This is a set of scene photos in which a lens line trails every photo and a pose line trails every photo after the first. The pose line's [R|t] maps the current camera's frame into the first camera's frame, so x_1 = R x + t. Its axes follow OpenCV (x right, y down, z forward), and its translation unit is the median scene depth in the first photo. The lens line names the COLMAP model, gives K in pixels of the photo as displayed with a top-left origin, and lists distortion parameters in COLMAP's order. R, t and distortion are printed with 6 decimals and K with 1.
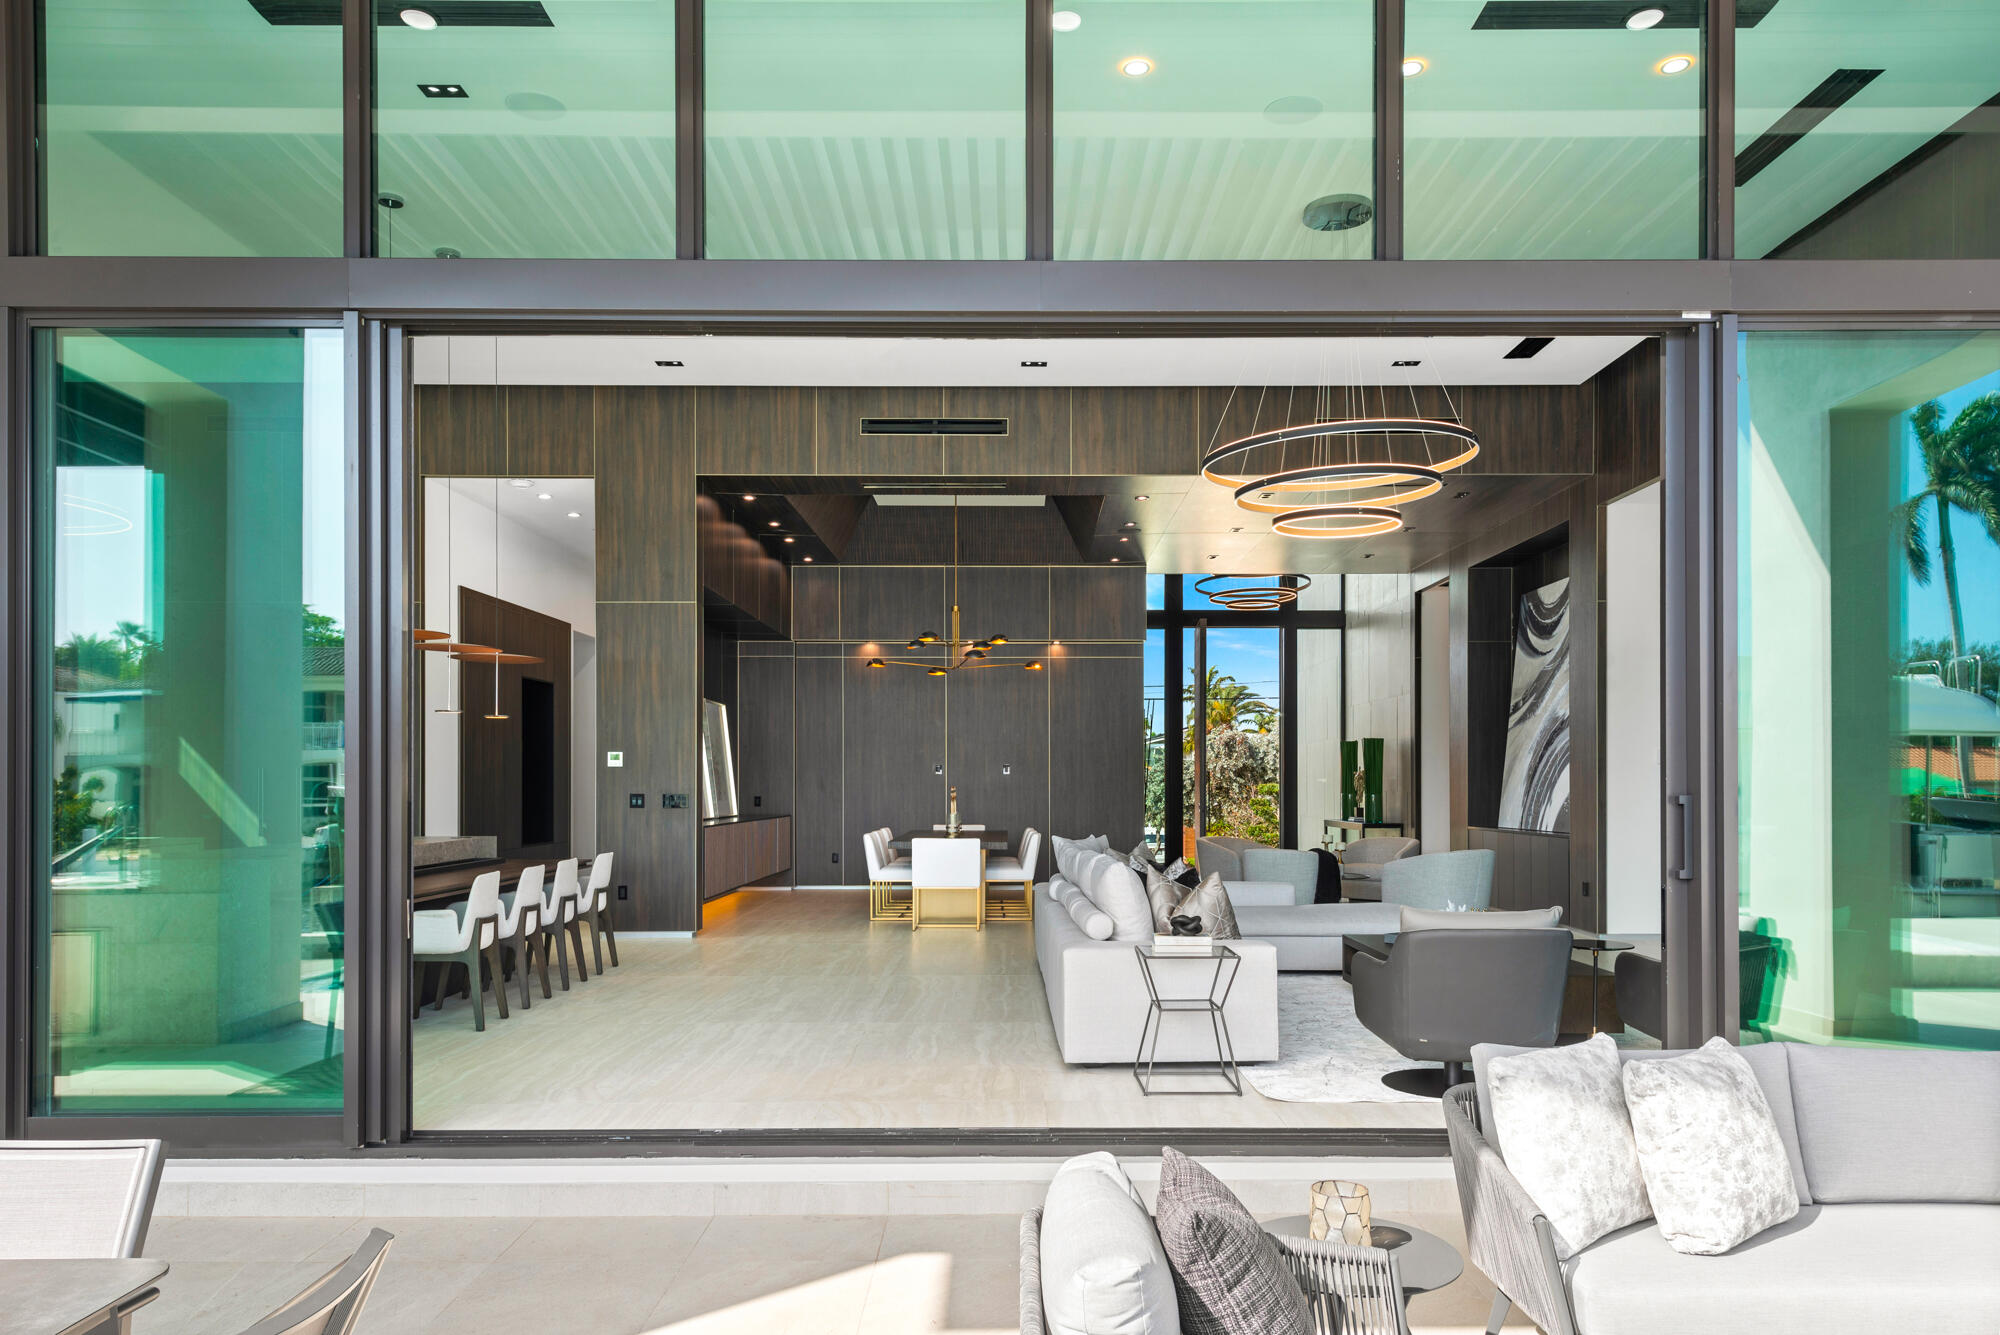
lens RADIAL K [[1343.7, 0, 1004.8], [0, 1343.7, 781.5], [0, 0, 1]] dist [0.009716, 0.000541]
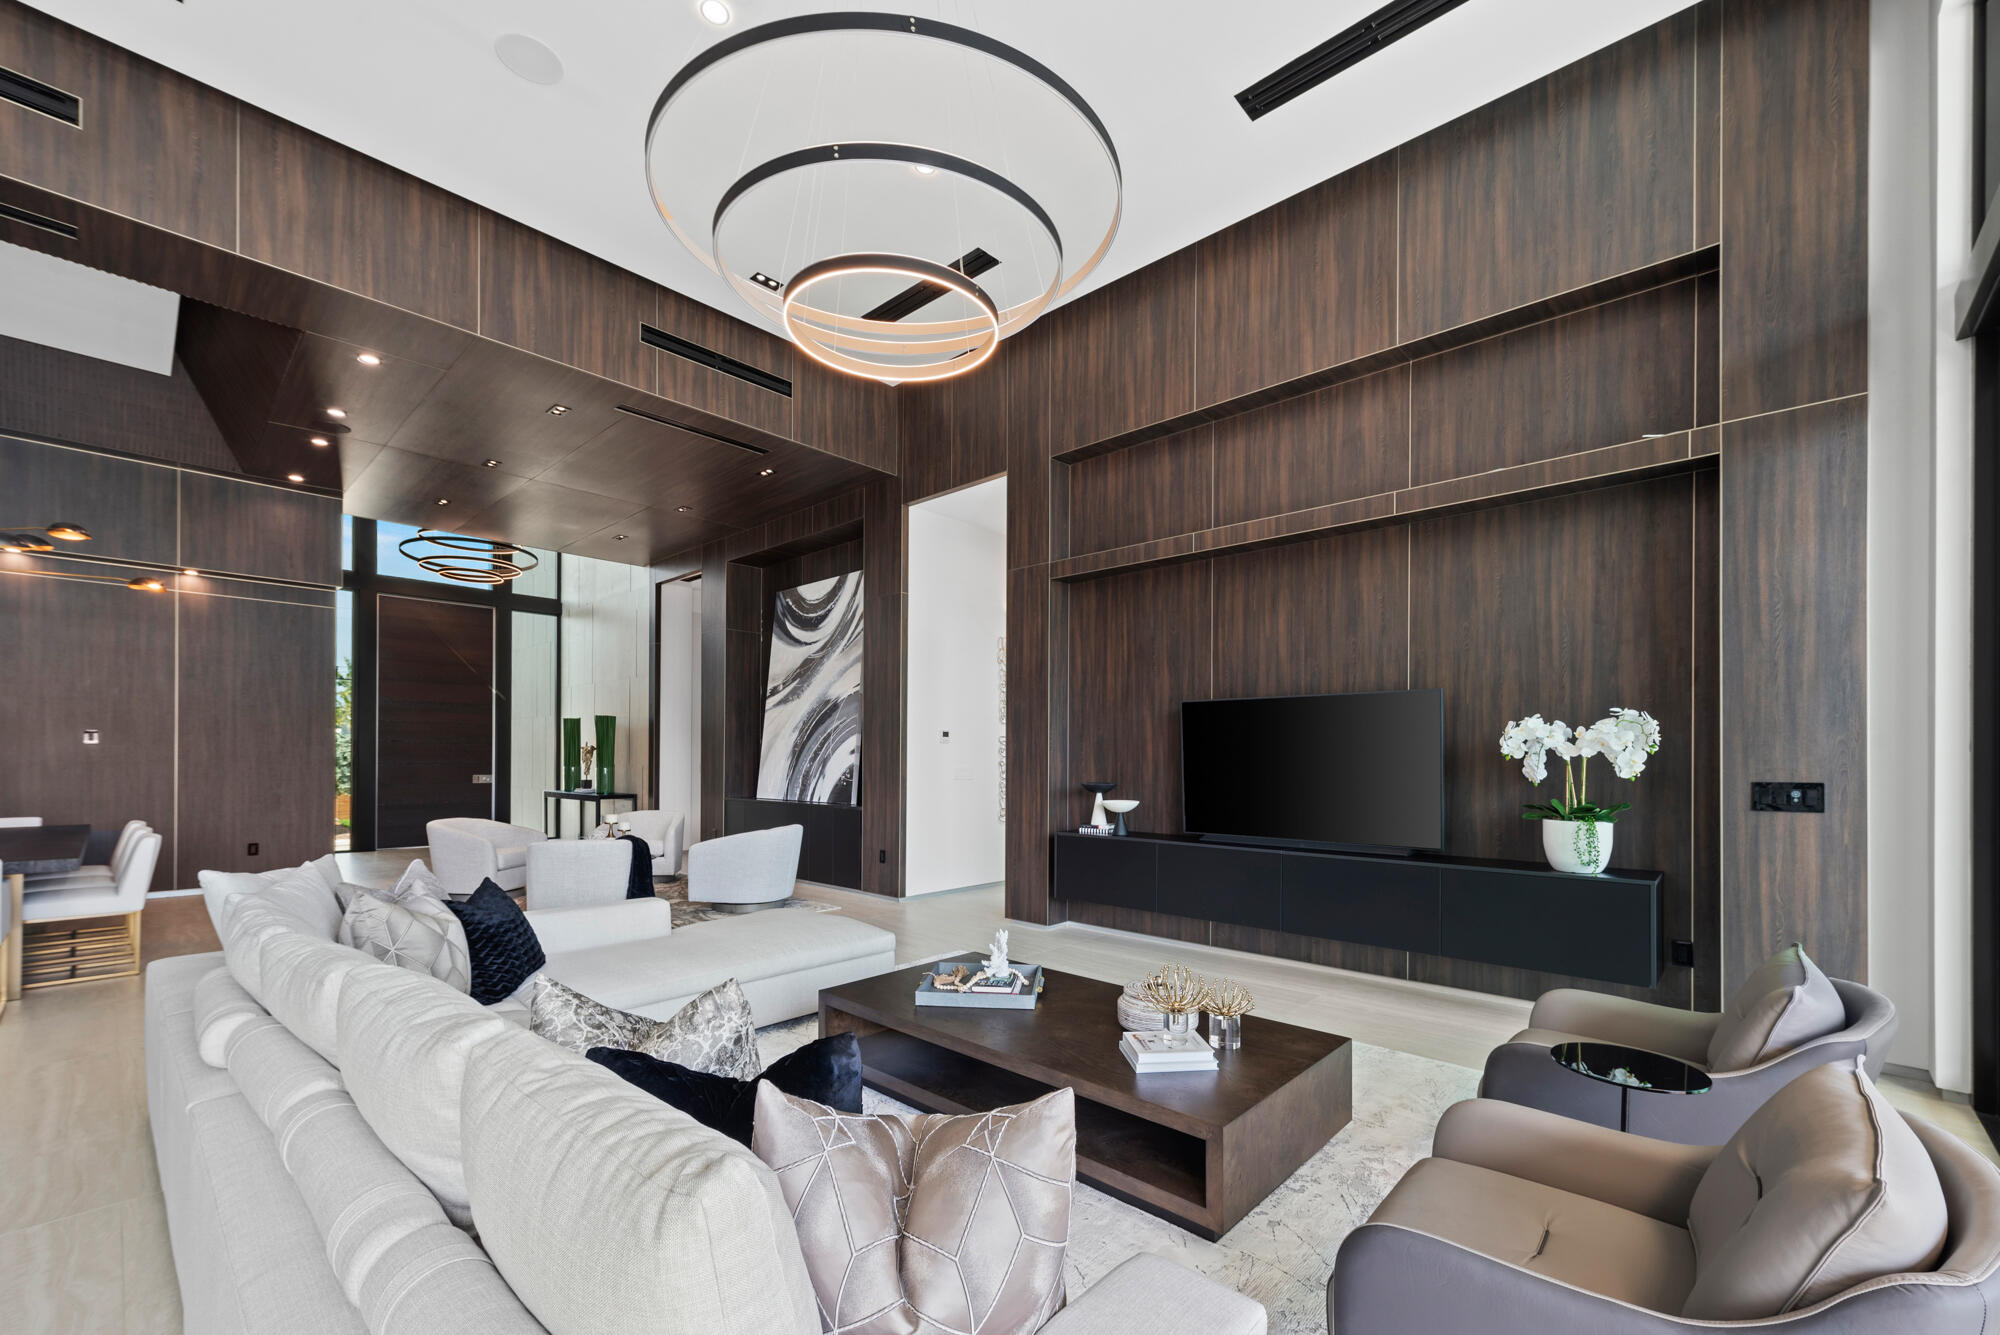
lens RADIAL K [[814.2, 0, 1007.3], [0, 814.2, 755.4], [0, 0, 1]] dist [0.002245, 0.000220]
pose [[0.673258, 0.006517, 0.739379, 0.010061], [-0.006661, 0.999974, -0.002749, -0.000845], [-0.739378, -0.003074, 0.673284, 0.415749]]
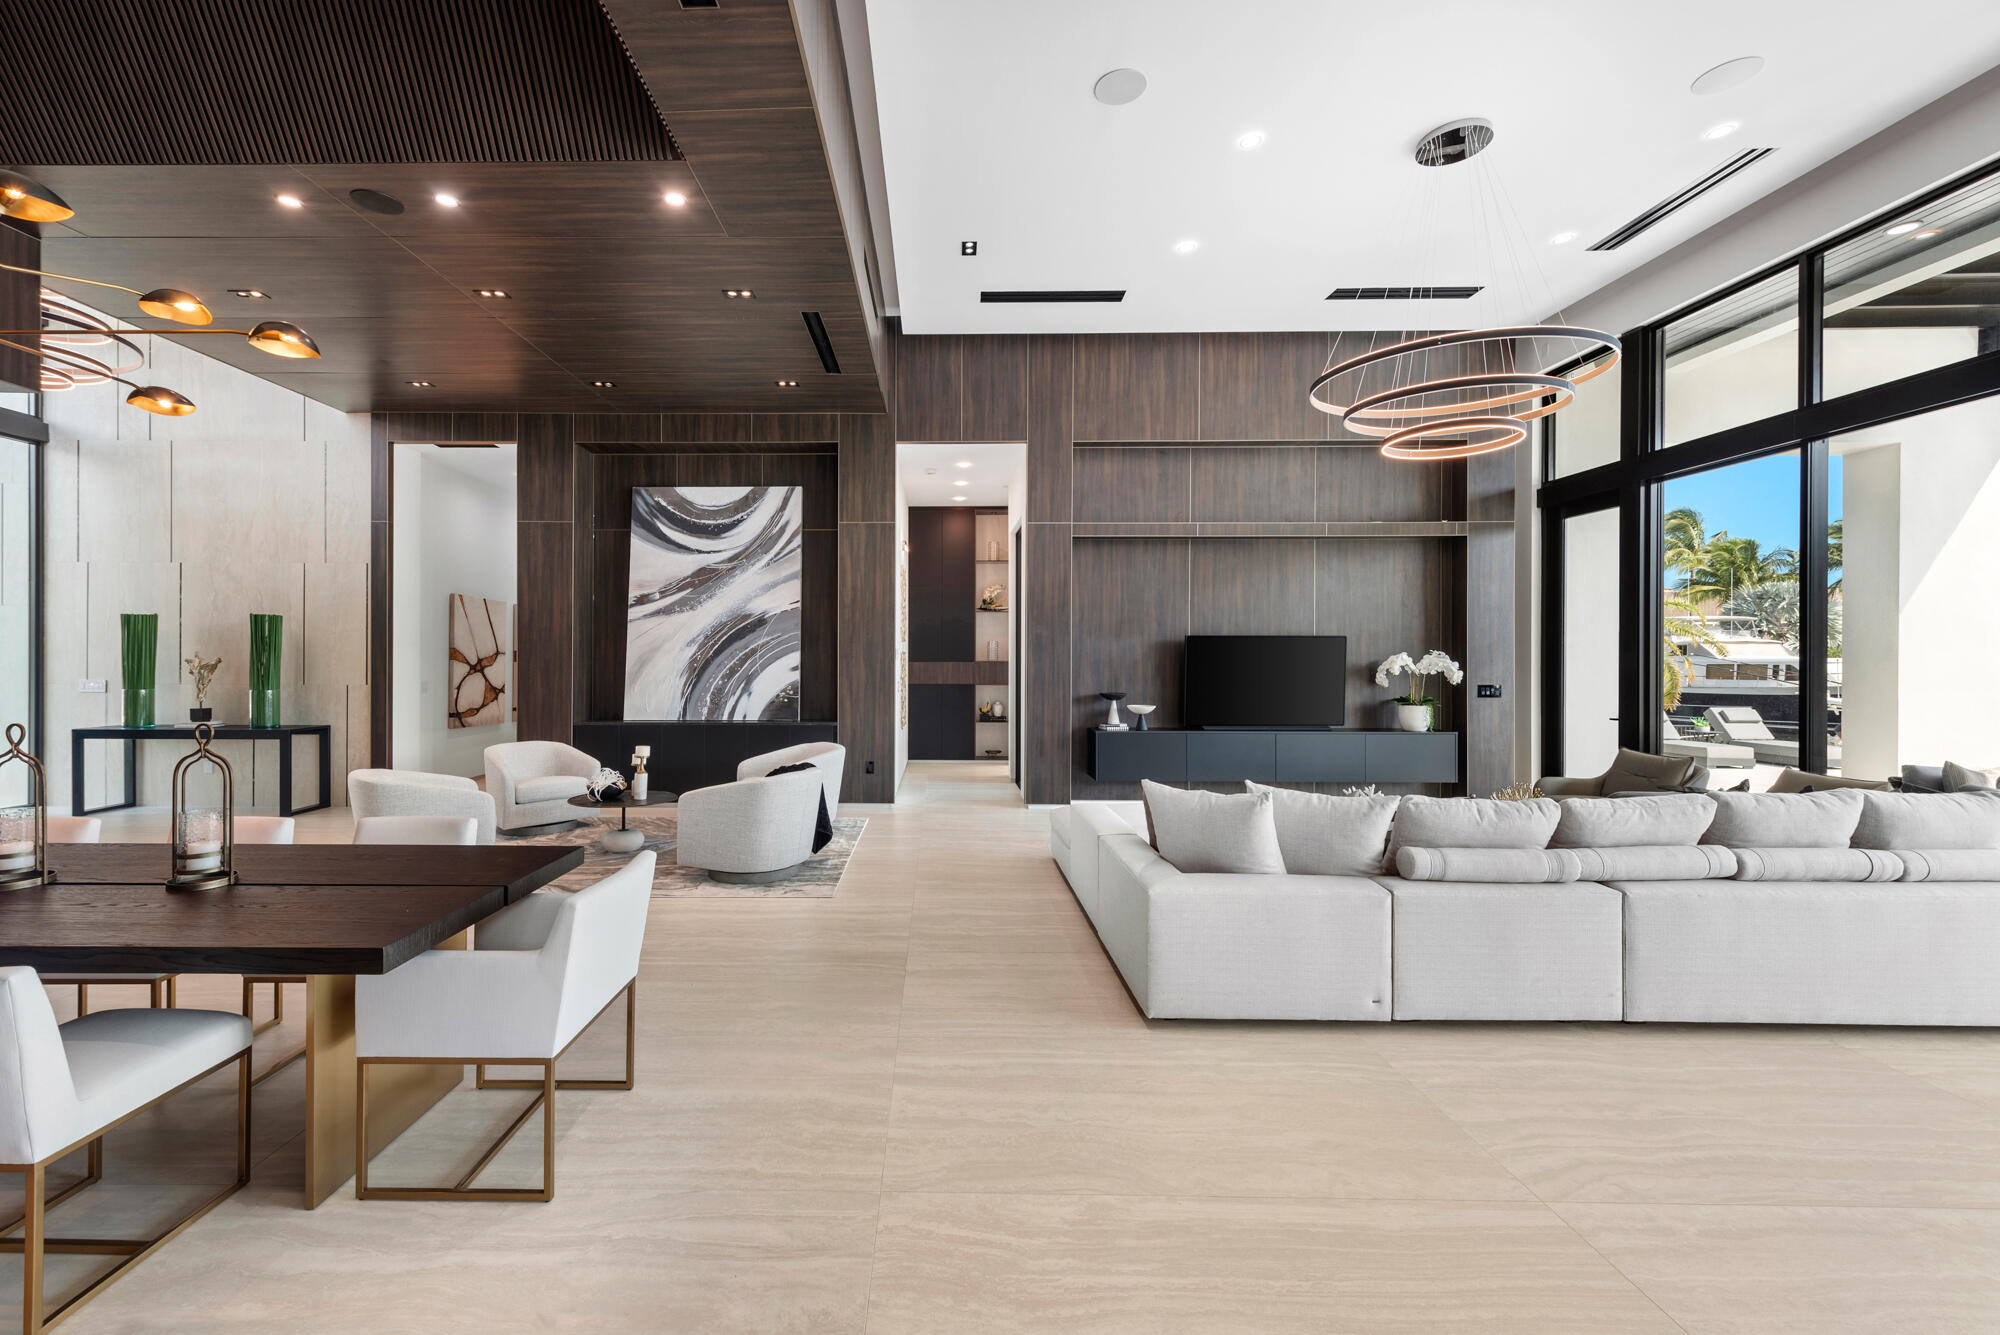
lens RADIAL K [[789.8, 0, 941.0], [0, 789.8, 661.6], [0, 0, 1]] dist [-0.000266, -0.000098]
pose [[0.011490, -0.002012, 0.999932, -0.212752], [-0.004166, 0.999989, 0.002060, -0.011204], [-0.999925, -0.004190, 0.011481, 0.801139]]
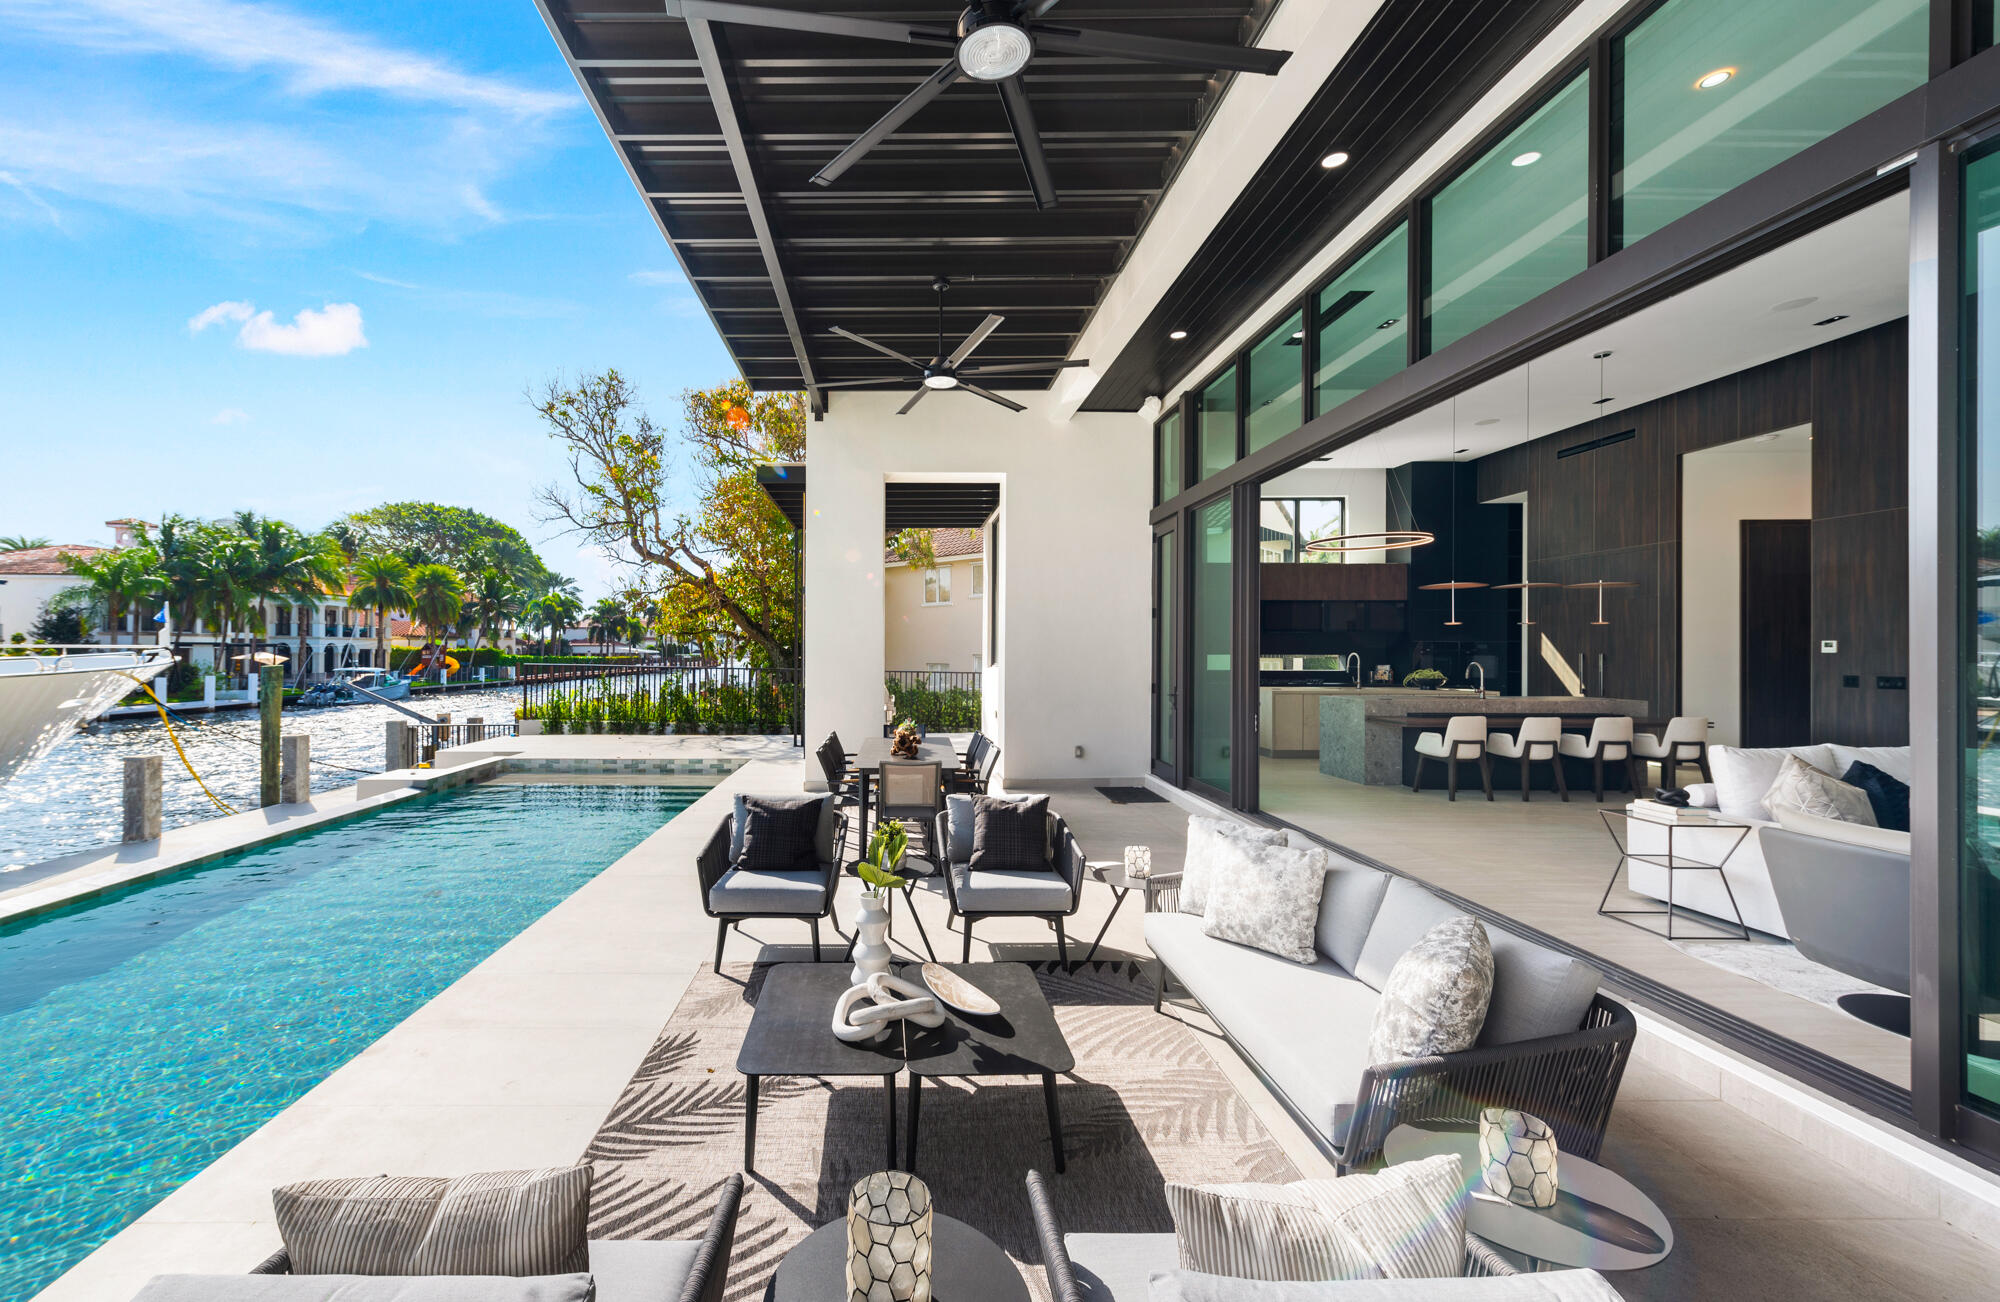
lens RADIAL K [[789.6, 0, 882.7], [0, 789.6, 649.7], [0, 0, 1]] dist [0.001474, 0.000172]
pose [[-0.019377, -0.000915, -0.999812, 0.380530], [0.000623, 0.999999, -0.000927, -0.011704], [0.999812, -0.000641, -0.019377, 0.129401]]
